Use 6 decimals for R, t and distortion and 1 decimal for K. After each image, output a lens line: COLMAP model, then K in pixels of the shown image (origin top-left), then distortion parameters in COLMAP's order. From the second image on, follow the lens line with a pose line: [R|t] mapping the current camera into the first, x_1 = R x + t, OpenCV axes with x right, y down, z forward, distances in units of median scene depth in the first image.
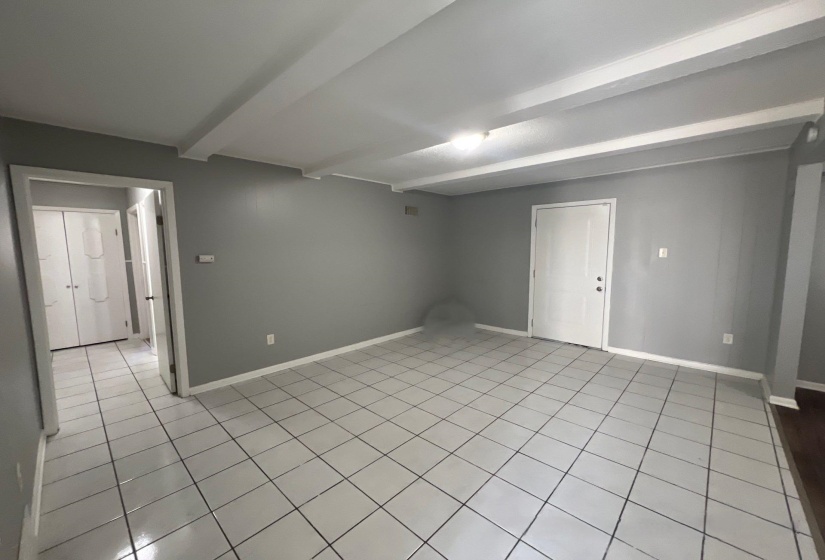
lens RADIAL K [[329.7, 0, 411.7], [0, 329.7, 283.2], [0, 0, 1]] dist [-0.001912, 0.000097]
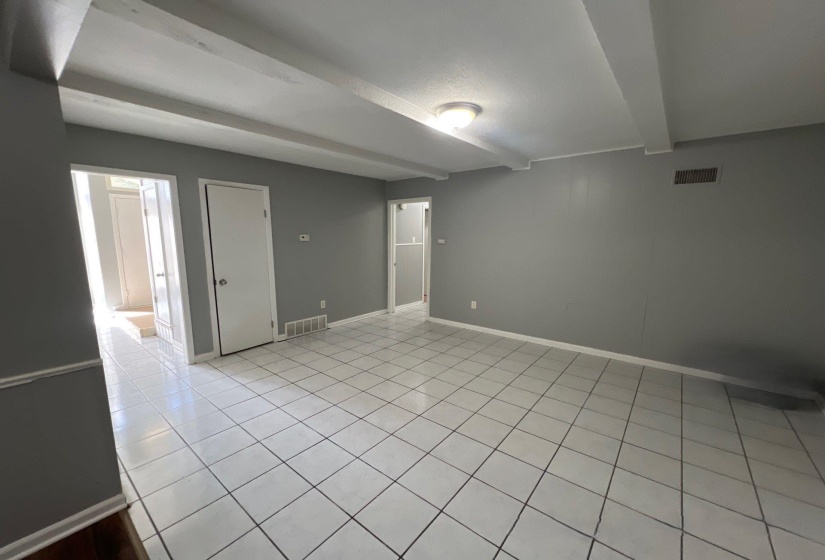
lens RADIAL K [[329.7, 0, 411.7], [0, 329.7, 283.2], [0, 0, 1]] dist [-0.001912, 0.000097]
pose [[0.073056, 0.153300, -0.985475, 0.847264], [-0.112136, 0.983113, 0.144620, -0.077846], [0.991004, 0.099942, 0.089012, 0.632816]]
